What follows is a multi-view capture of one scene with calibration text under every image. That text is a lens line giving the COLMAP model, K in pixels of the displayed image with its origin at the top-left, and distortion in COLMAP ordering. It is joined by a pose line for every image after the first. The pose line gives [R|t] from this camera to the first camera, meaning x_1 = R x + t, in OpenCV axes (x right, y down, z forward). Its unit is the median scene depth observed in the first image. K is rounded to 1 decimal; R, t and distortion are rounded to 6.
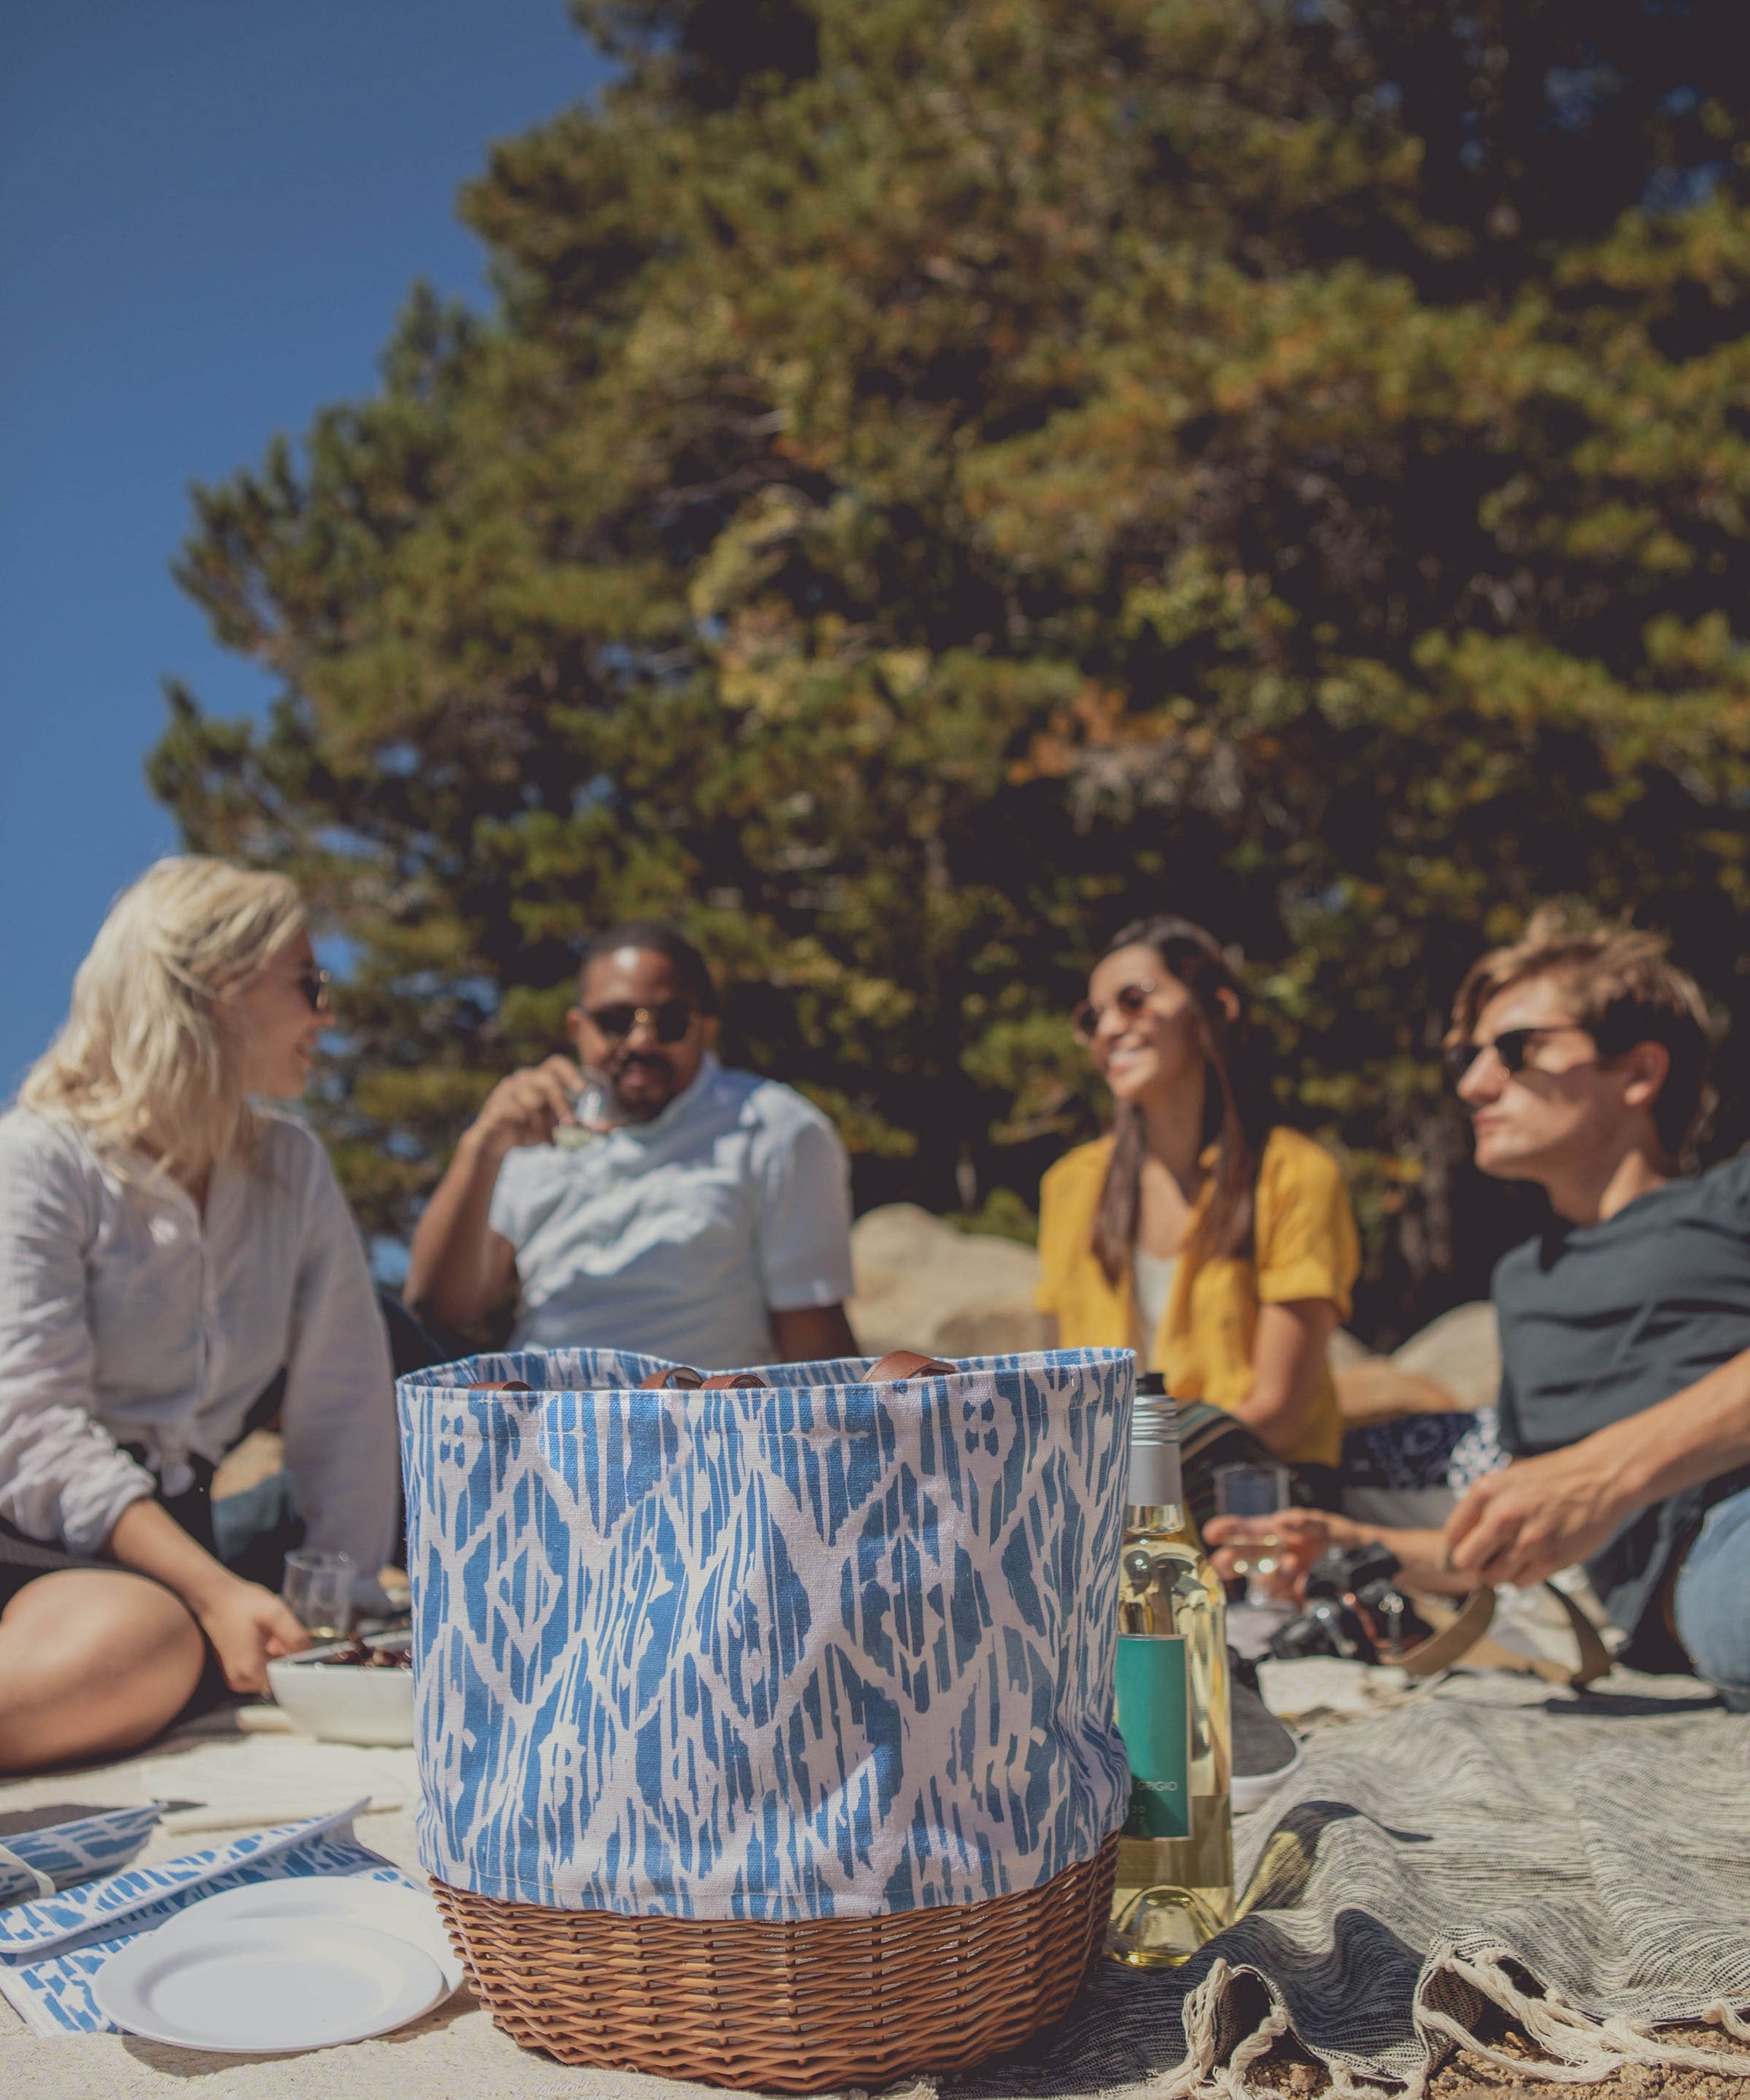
lens RADIAL K [[2698.6, 0, 887.9], [0, 2698.6, 1050.9], [0, 0, 1]] dist [0.007251, 0.000000]
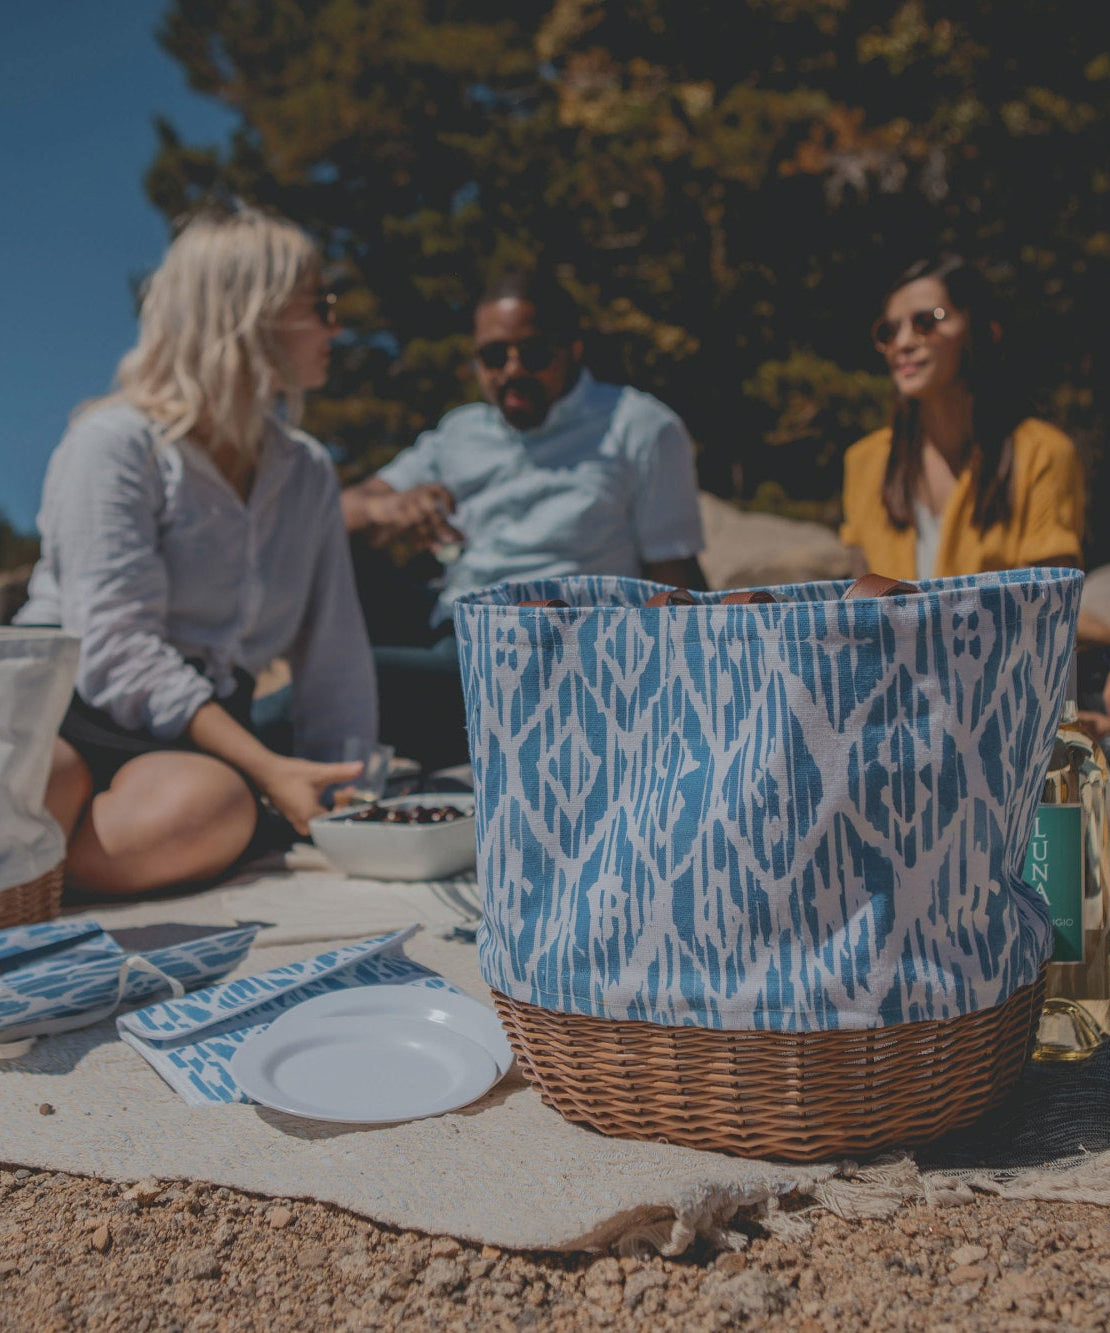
lens RADIAL K [[1909.5, 0, 559.6], [0, 1909.5, 659.6], [0, 0, 1]] dist [-0.040329, 0.000000]
pose [[0.998470, -0.000748, -0.055296, -0.090744], [0.008519, 0.990053, 0.140434, 0.028562], [0.054641, -0.140690, 0.988545, 0.146340]]
